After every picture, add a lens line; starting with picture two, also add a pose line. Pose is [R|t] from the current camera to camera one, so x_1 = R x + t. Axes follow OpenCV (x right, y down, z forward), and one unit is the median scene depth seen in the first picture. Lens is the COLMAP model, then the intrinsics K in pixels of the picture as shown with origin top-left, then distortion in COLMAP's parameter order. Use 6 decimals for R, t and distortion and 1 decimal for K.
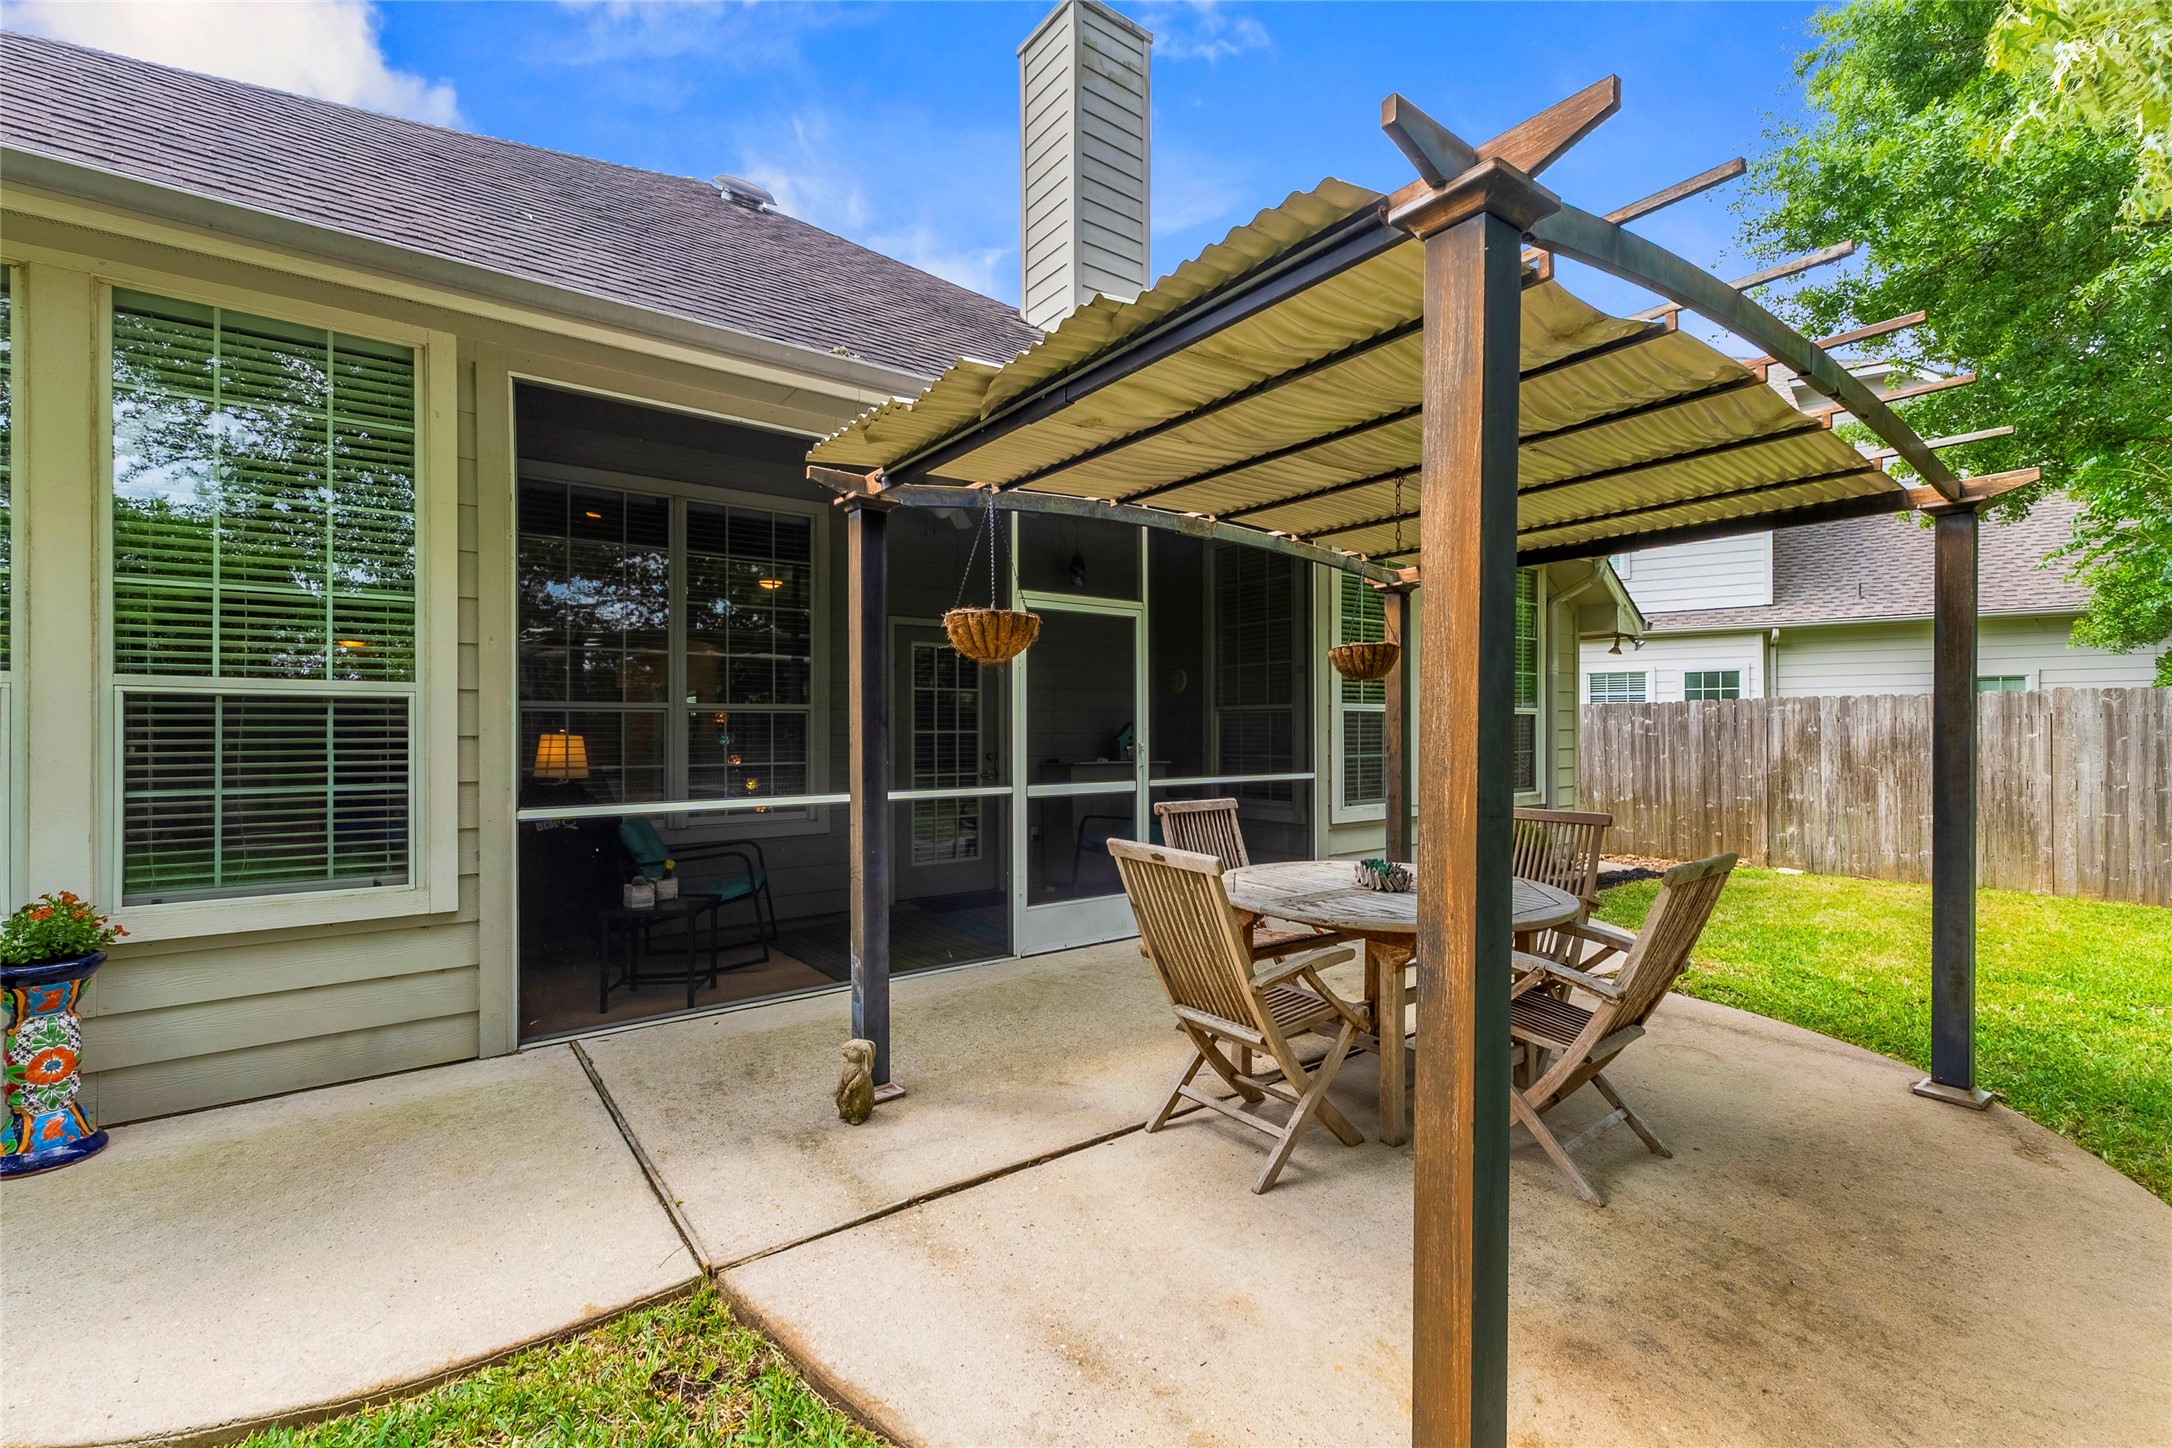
lens RADIAL K [[892.3, 0, 1043.7], [0, 892.3, 721.2], [0, 0, 1]] dist [0.001697, 0.000186]
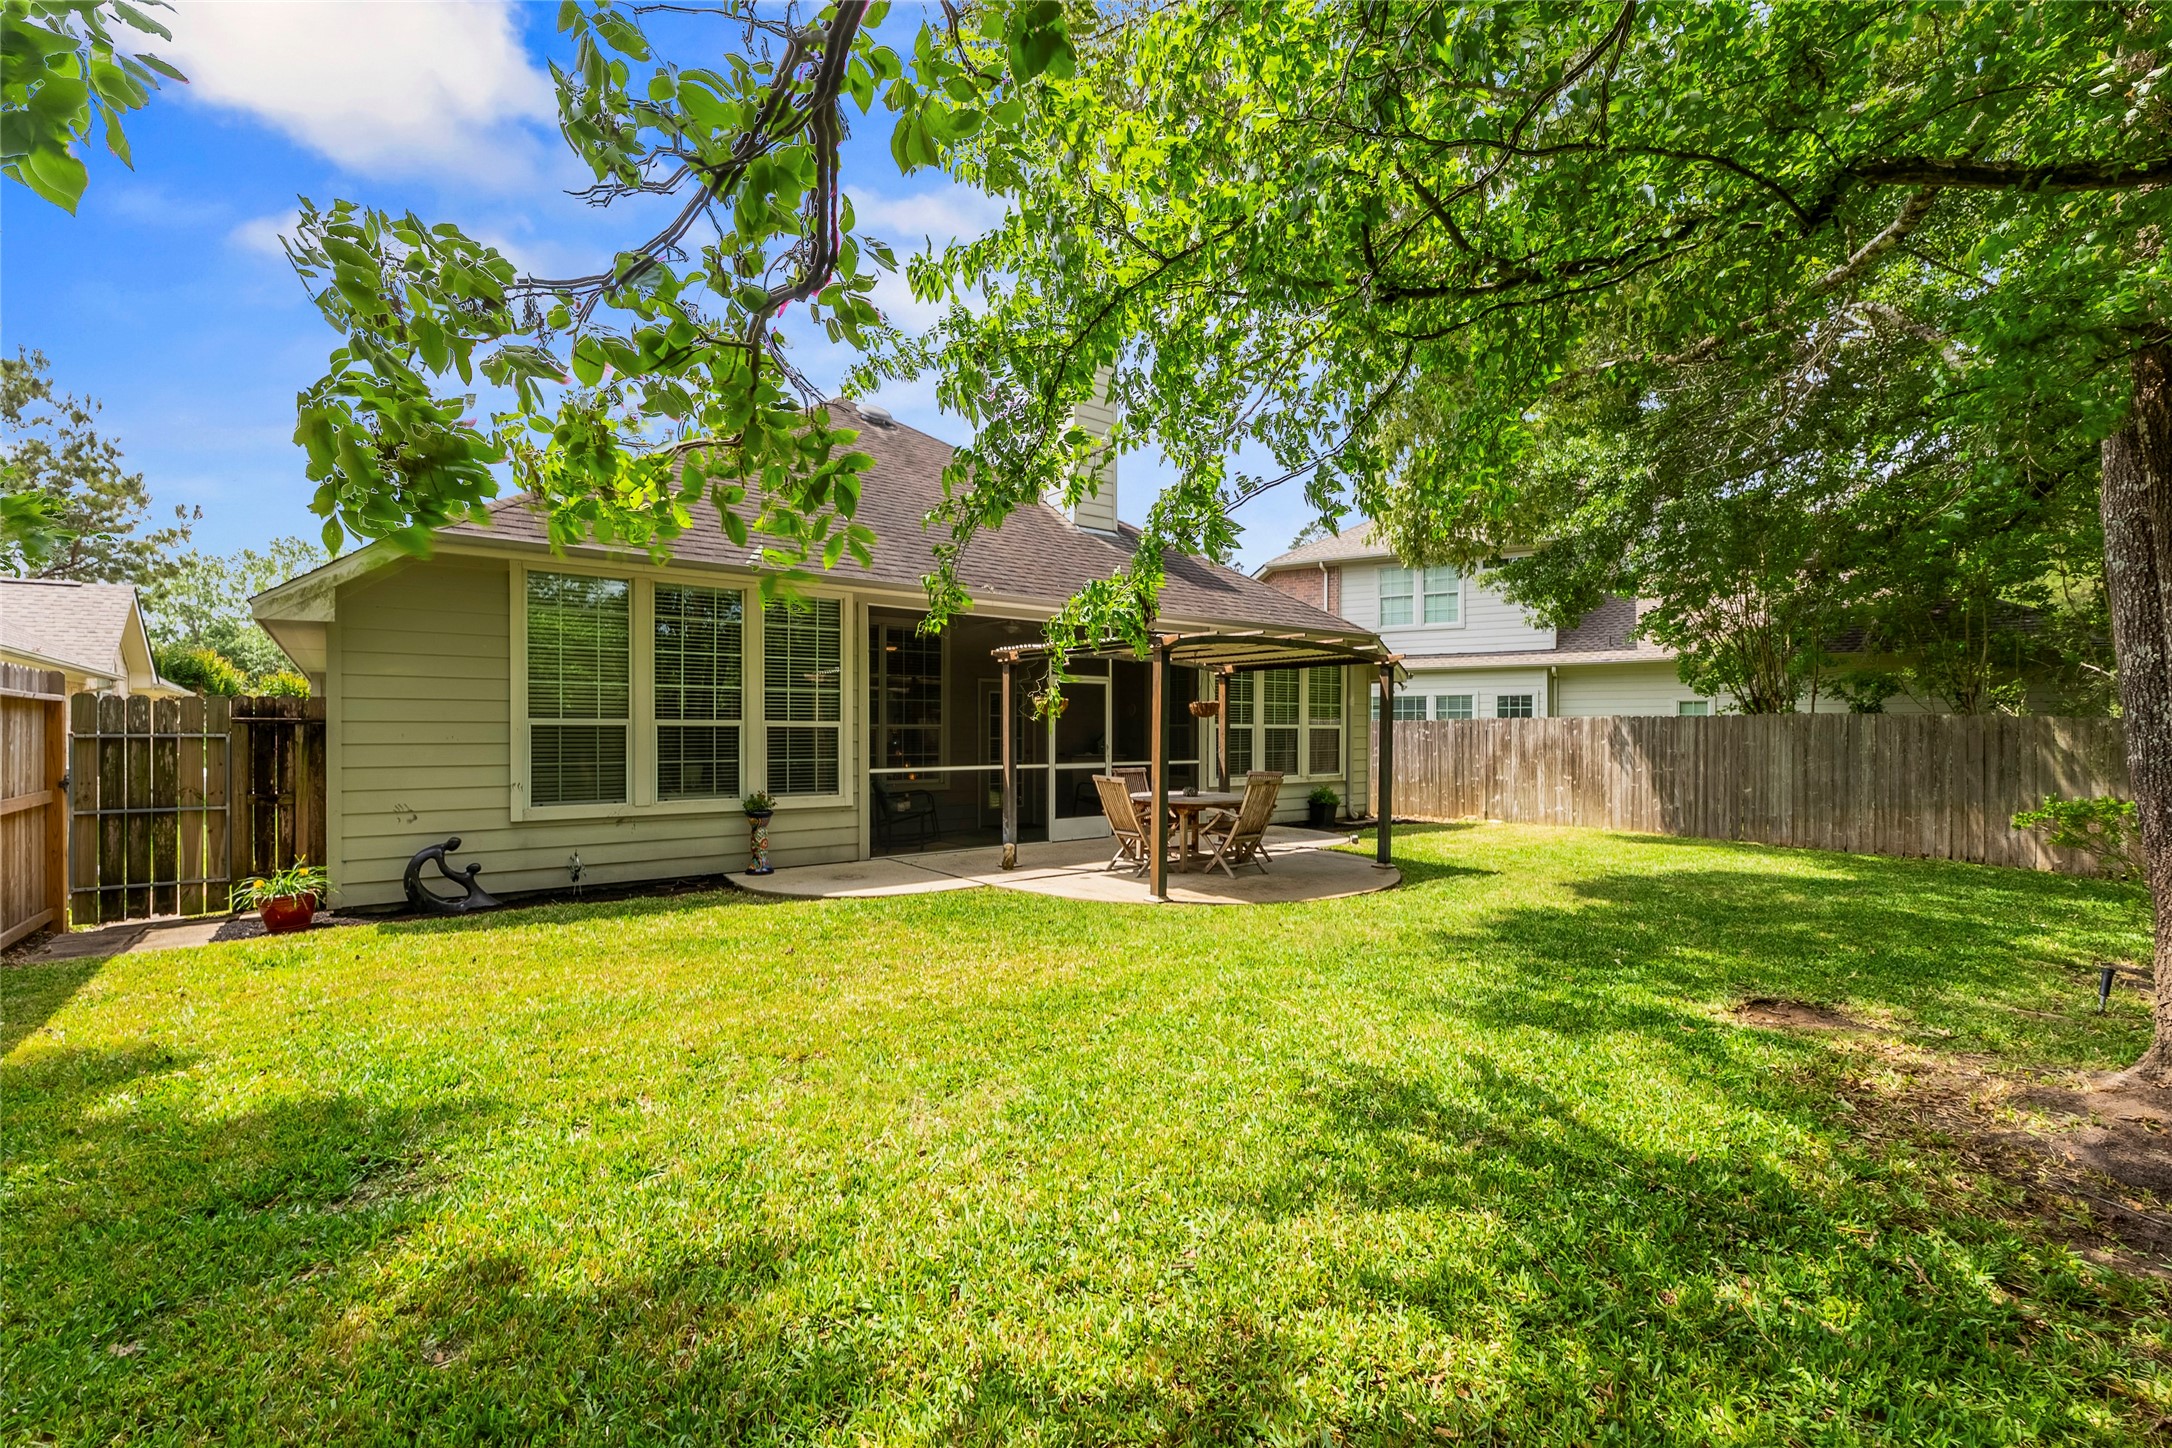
lens RADIAL K [[1096.3, 0, 1086.0], [0, 1096.3, 724.0], [0, 0, 1]] dist [0.000743, 0.000086]
pose [[0.996601, 0.000448, 0.082383, -0.166724], [-0.000150, 0.999993, -0.003616, -0.015550], [-0.082384, 0.003592, 0.996594, -1.675974]]
